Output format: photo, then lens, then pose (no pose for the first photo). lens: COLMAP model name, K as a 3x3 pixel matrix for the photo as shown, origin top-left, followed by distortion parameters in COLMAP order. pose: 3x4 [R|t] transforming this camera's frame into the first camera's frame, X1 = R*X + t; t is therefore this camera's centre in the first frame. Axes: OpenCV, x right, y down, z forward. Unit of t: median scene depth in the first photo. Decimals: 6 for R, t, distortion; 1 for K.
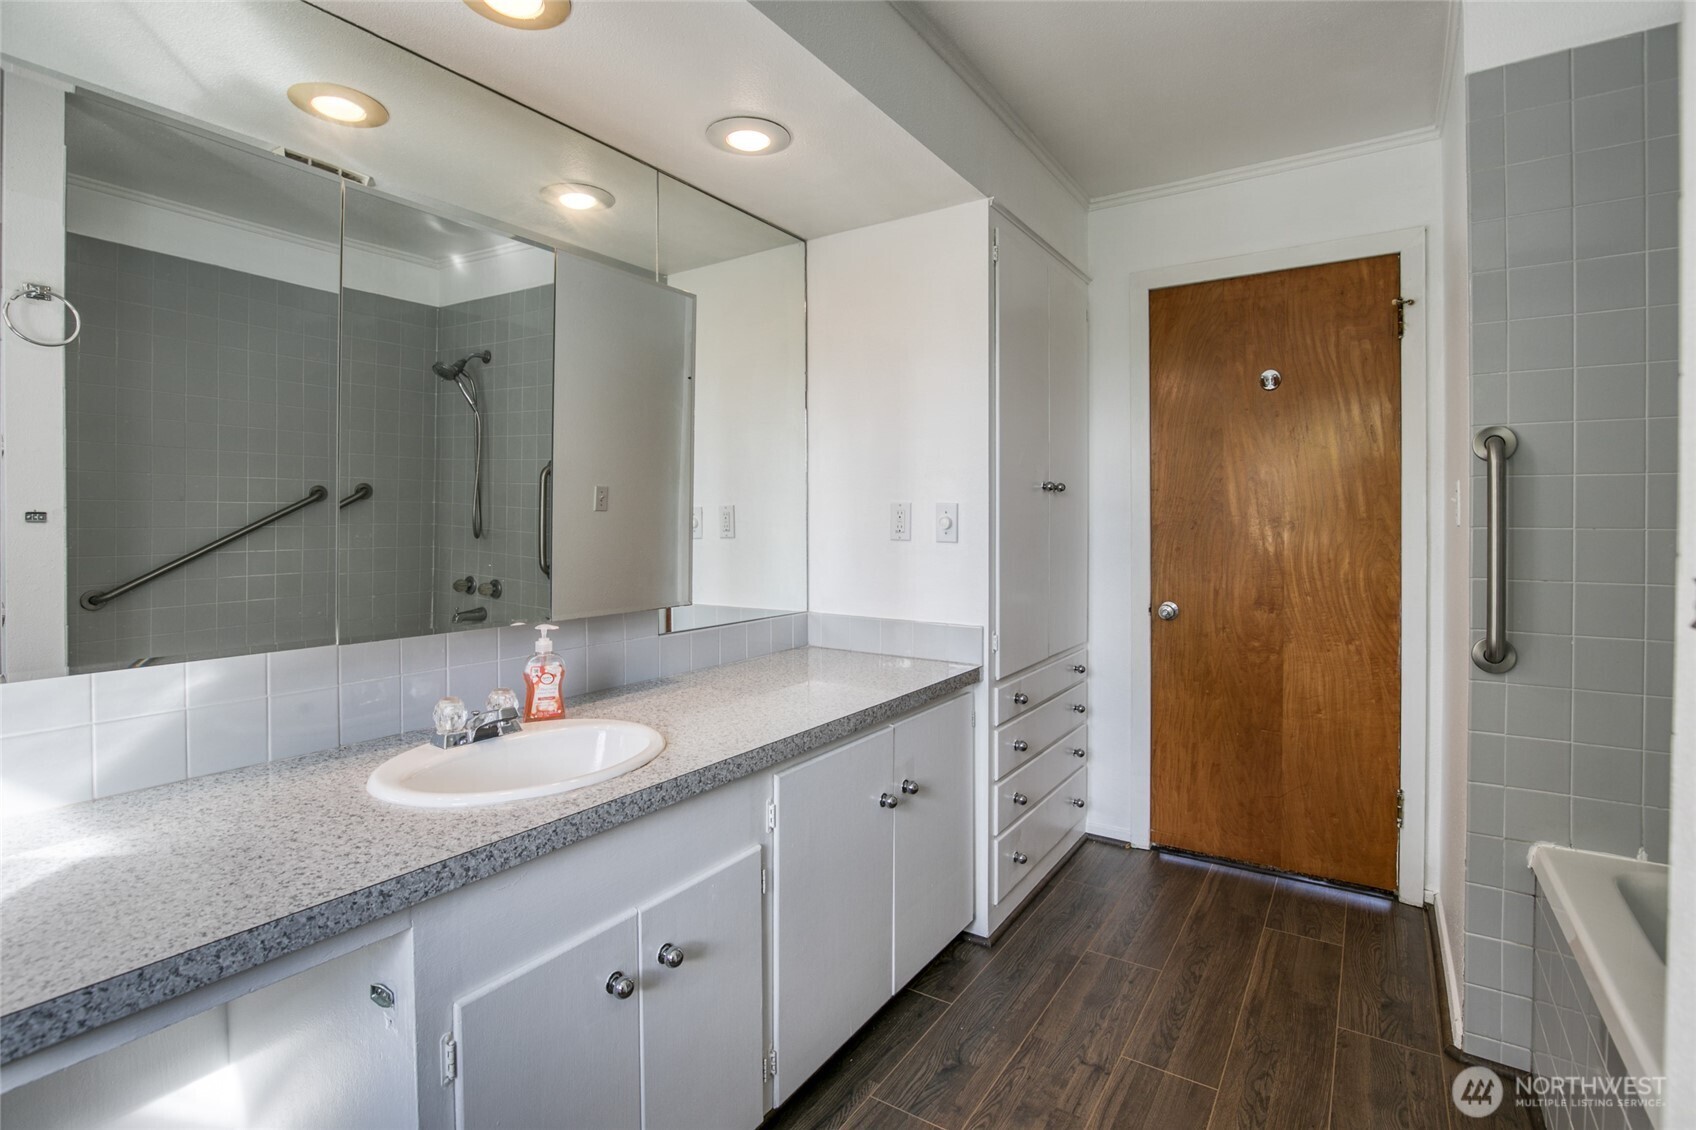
lens RADIAL K [[789.9, 0, 865.9], [0, 789.9, 523.7], [0, 0, 1]] dist [-0.030340, 0.005492]
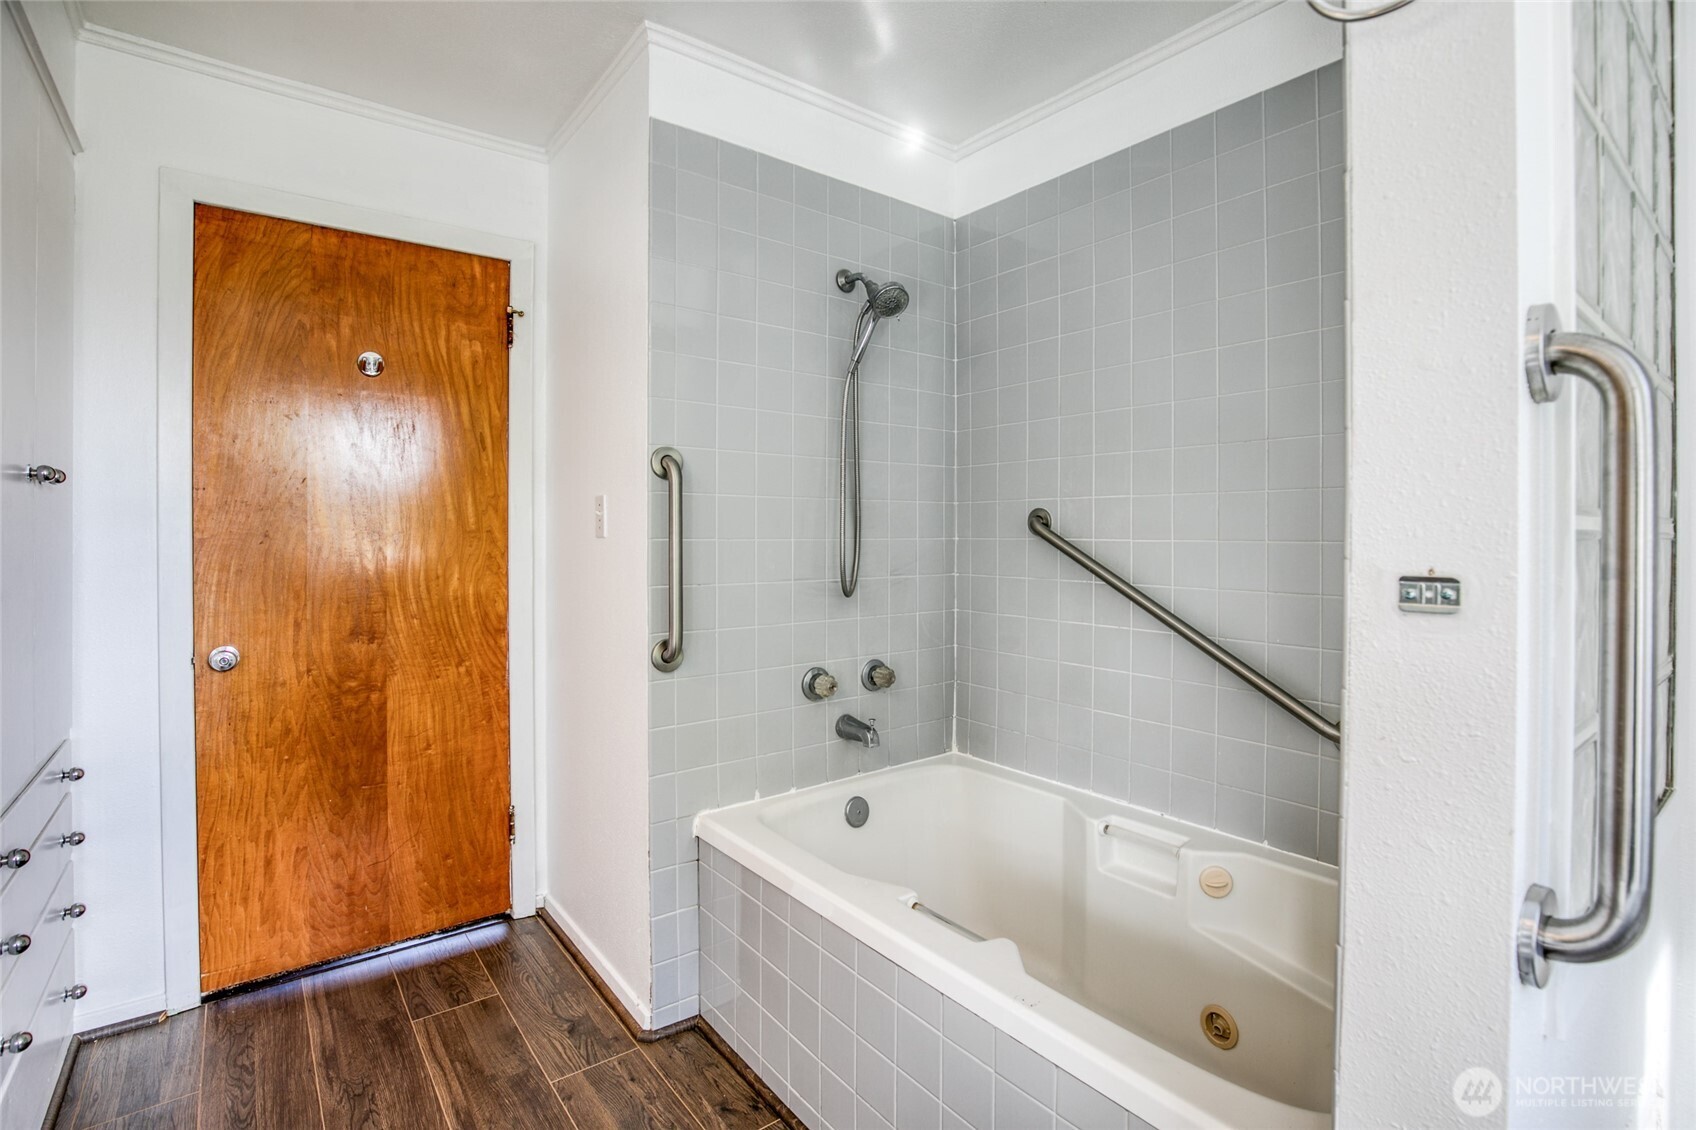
lens RADIAL K [[789.9, 0, 855.4], [0, 789.9, 533.0], [0, 0, 1]] dist [-0.030340, 0.005492]
pose [[0.333327, 0.001458, 0.942810, -0.098862], [0.004324, 0.999986, -0.003075, 0.001282], [-0.942801, 0.005102, 0.333316, 0.246845]]
